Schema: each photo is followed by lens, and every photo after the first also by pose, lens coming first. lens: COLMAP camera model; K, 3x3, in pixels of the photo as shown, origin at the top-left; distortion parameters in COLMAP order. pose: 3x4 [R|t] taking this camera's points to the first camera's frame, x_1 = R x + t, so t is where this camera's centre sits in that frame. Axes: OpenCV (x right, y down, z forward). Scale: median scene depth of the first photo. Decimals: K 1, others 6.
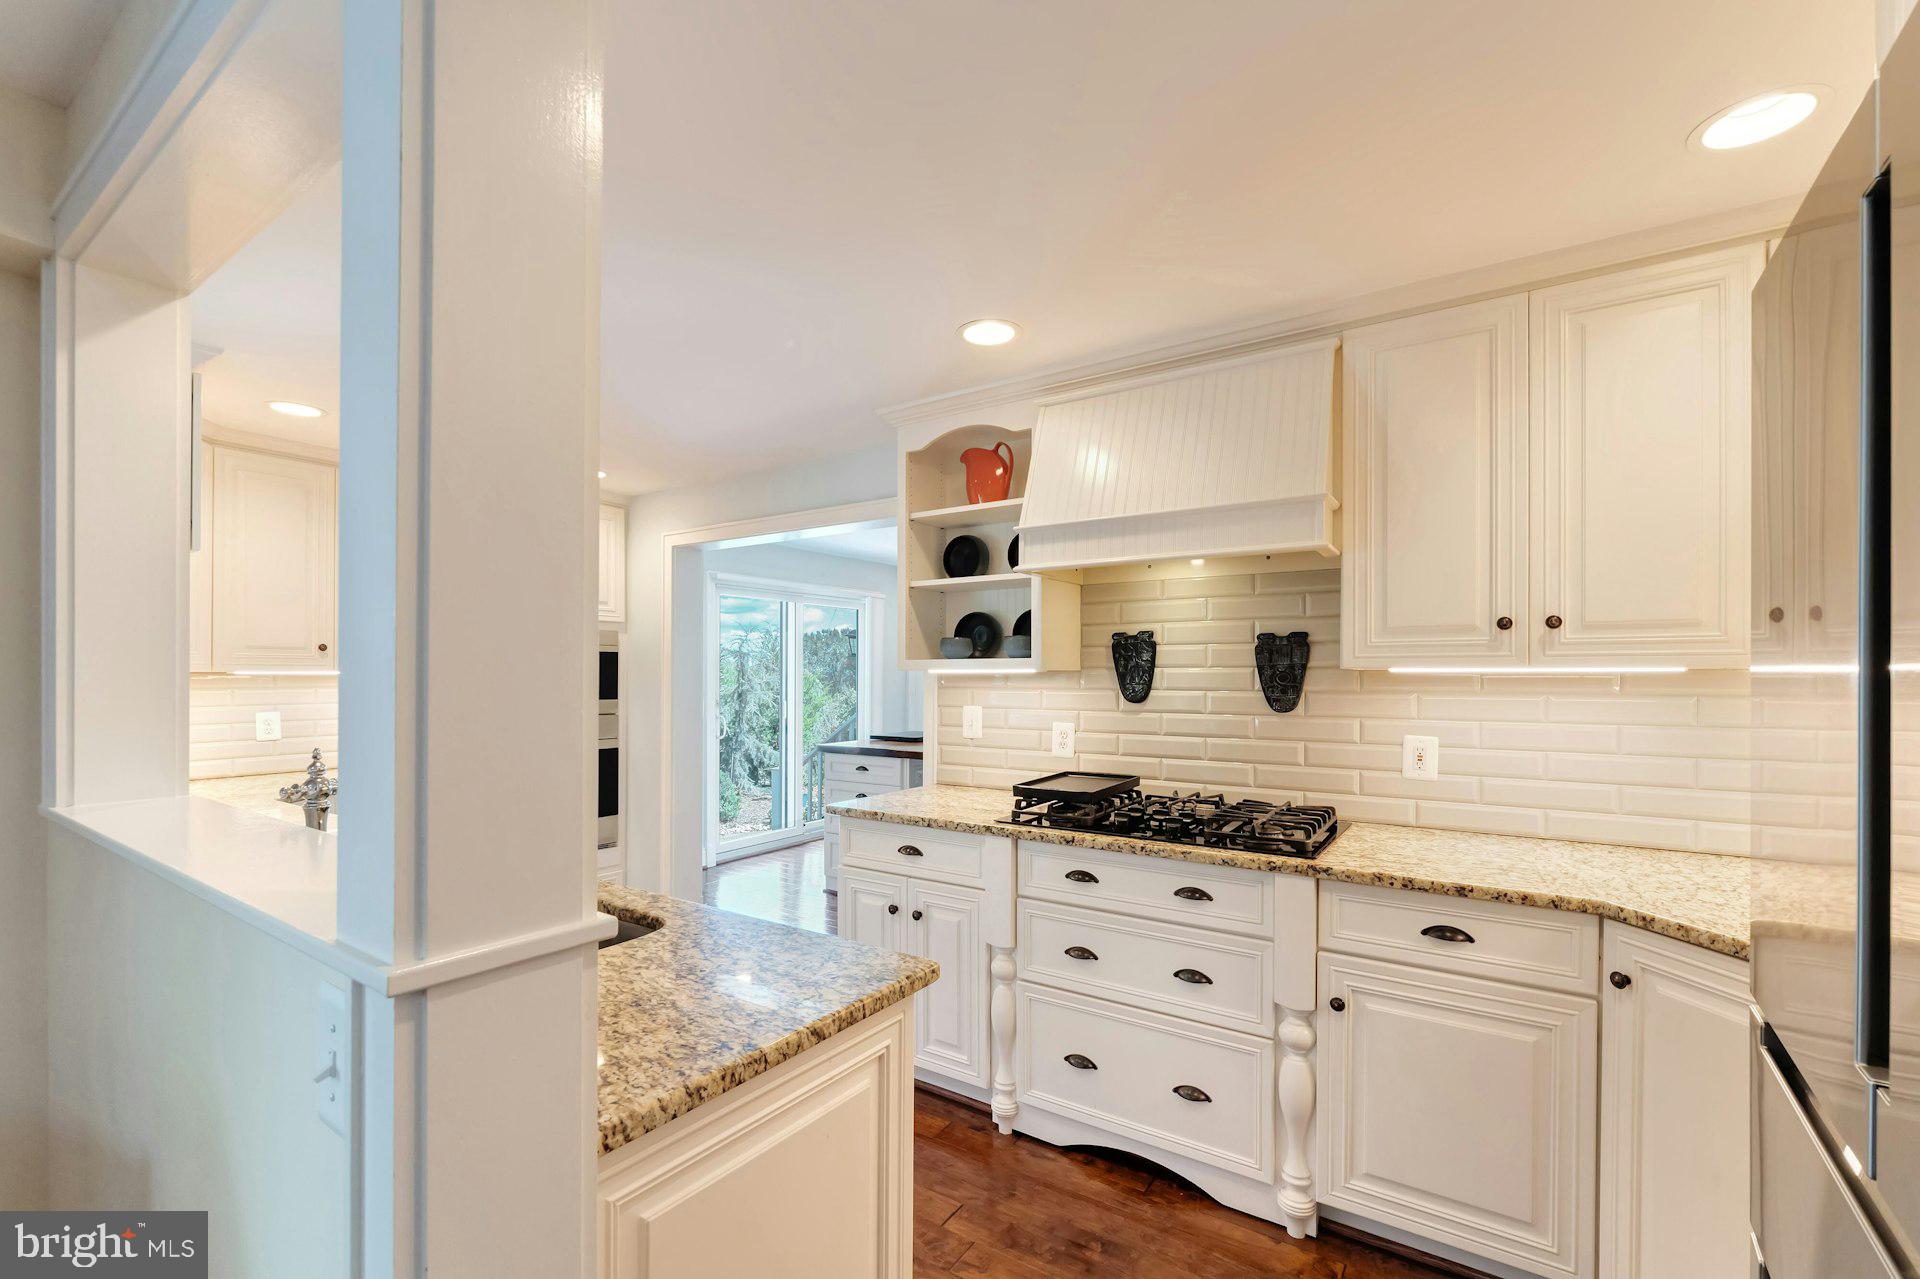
lens RADIAL K [[821.3, 0, 943.6], [0, 821.3, 678.3], [0, 0, 1]] dist [-0.002781, -0.000054]
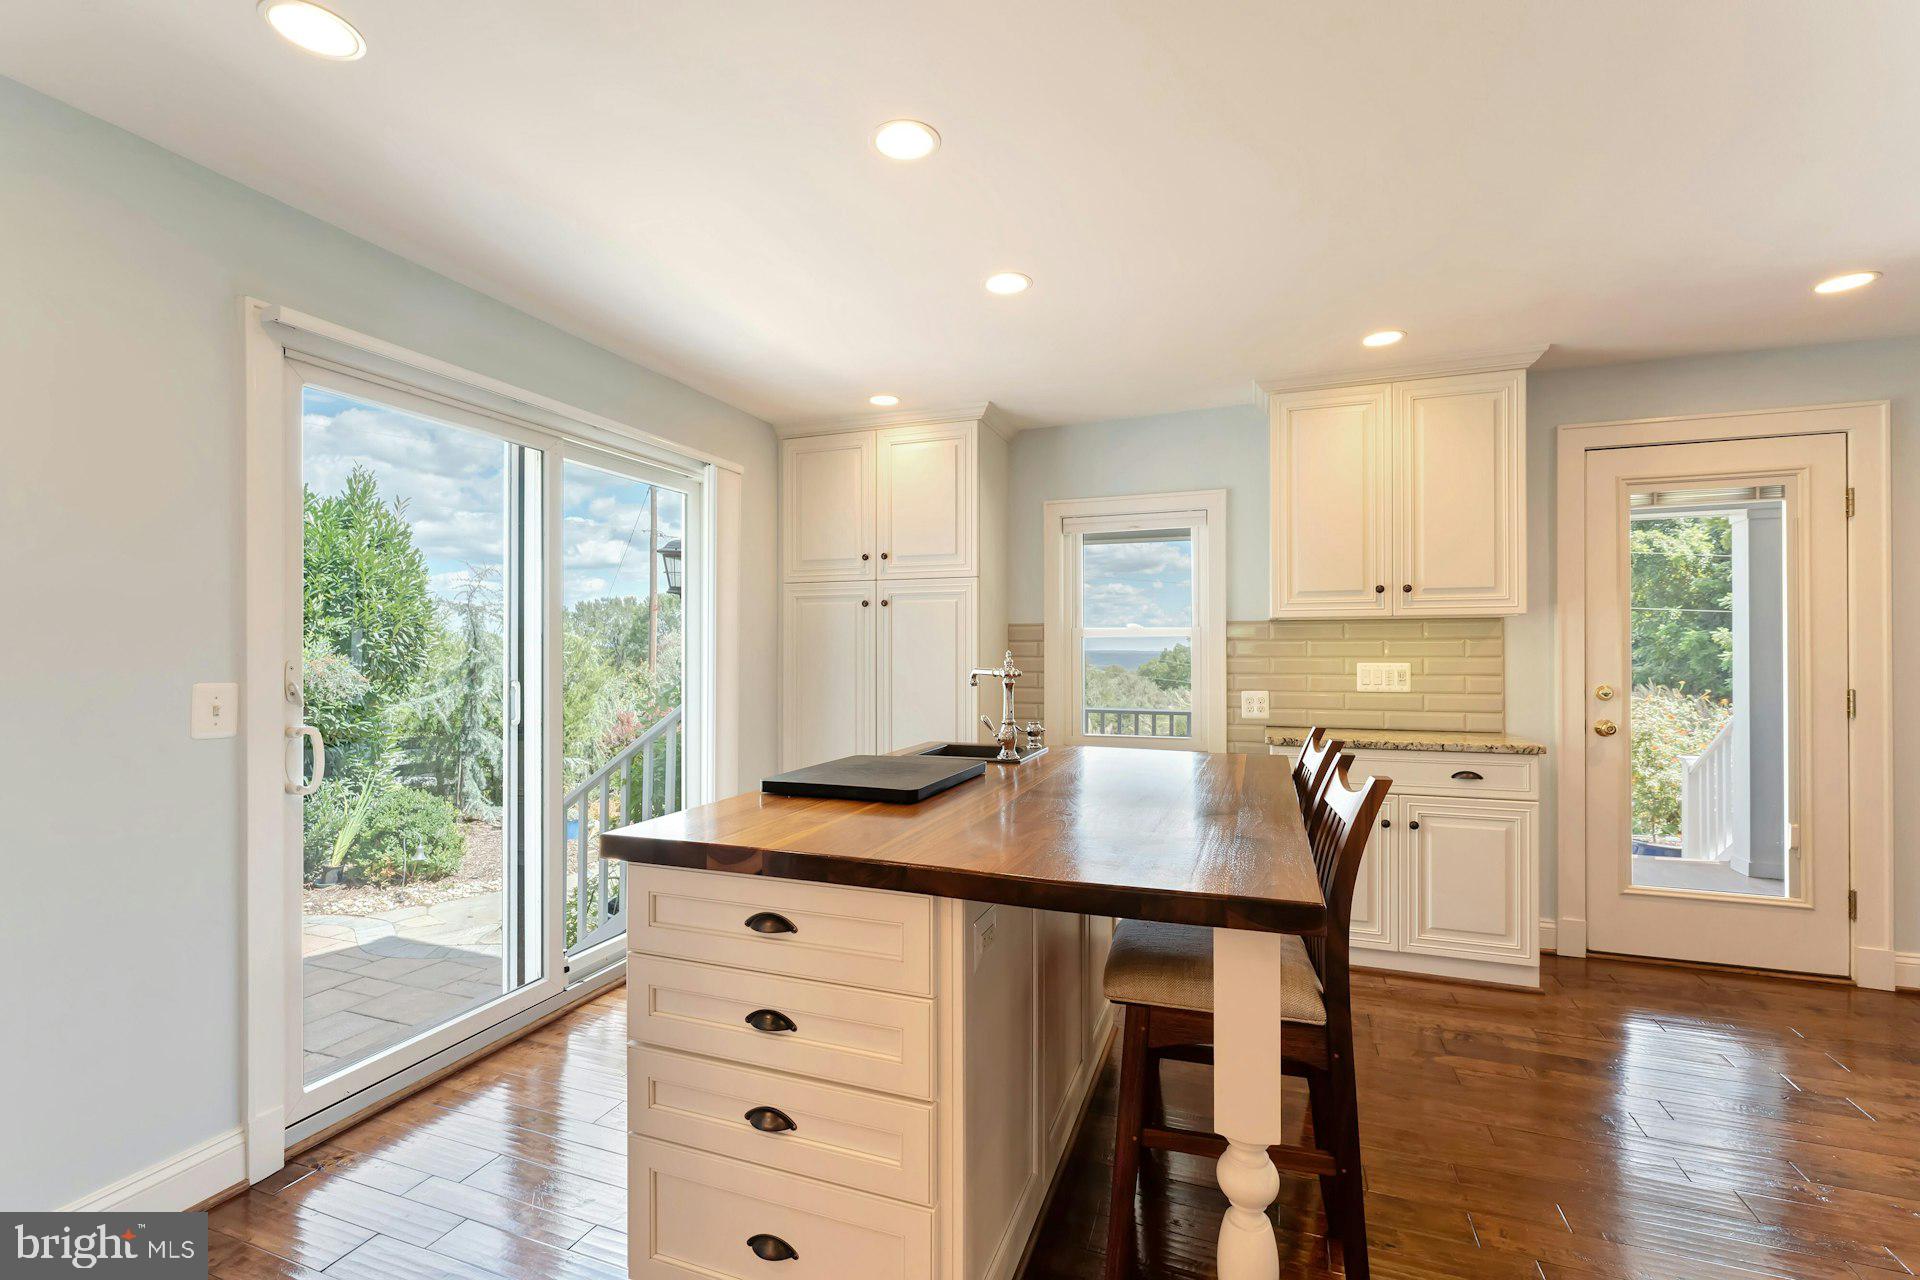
lens RADIAL K [[821.3, 0, 941.9], [0, 821.3, 654.2], [0, 0, 1]] dist [-0.002781, -0.000054]
pose [[0.969664, 0.000647, 0.244440, -0.220448], [-0.000622, 1.000000, -0.000177, 0.033491], [-0.244440, 0.000020, 0.969664, 1.410865]]
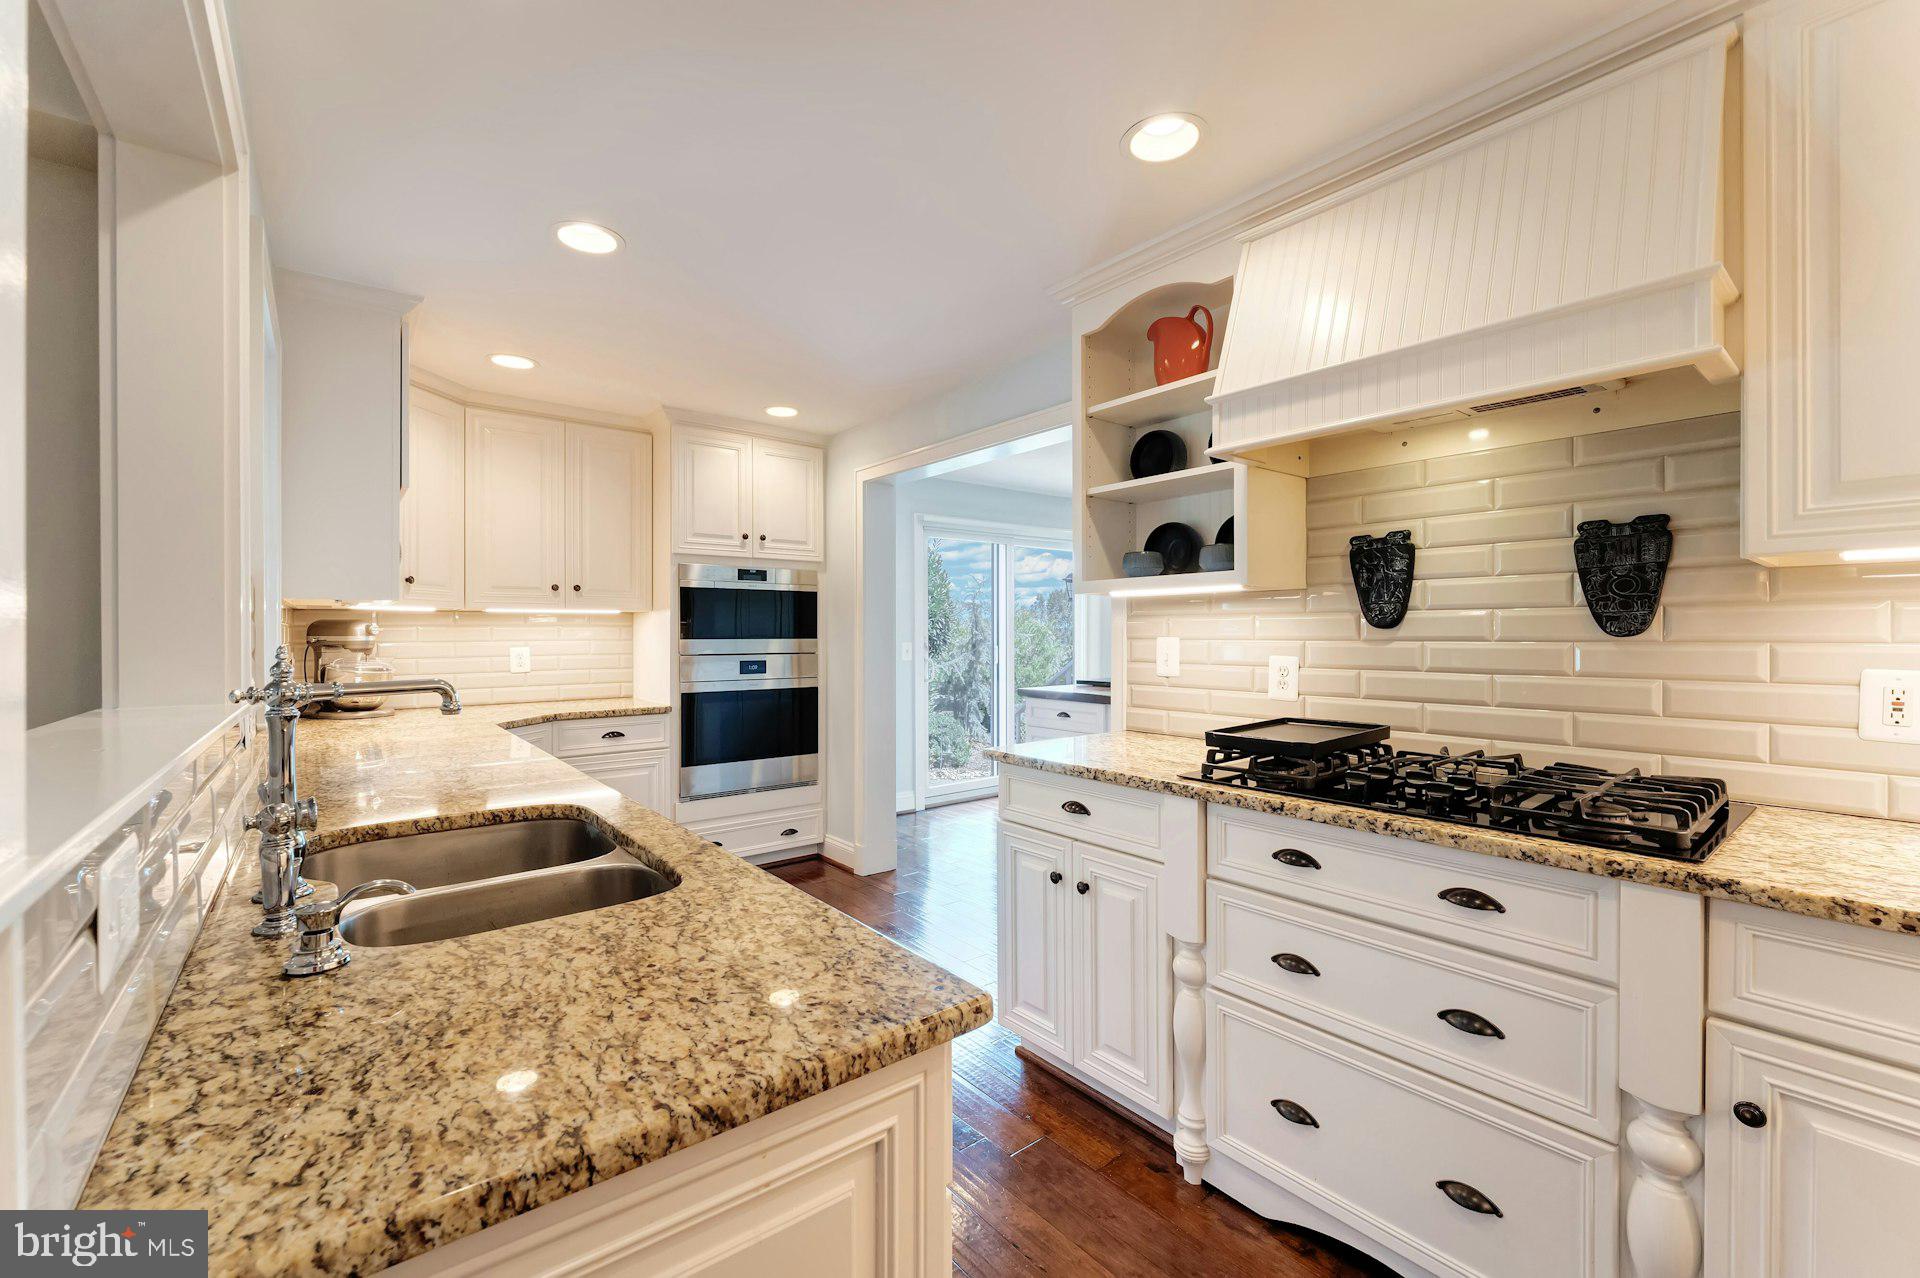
lens RADIAL K [[786.6, 0, 950.4], [0, 786.6, 635.1], [0, 0, 1]] dist [-0.007856, 0.001250]
pose [[0.956136, -0.002526, -0.292913, 0.075906], [0.002347, 0.999997, -0.000962, 0.041687], [0.292914, 0.000232, 0.956139, 0.233708]]
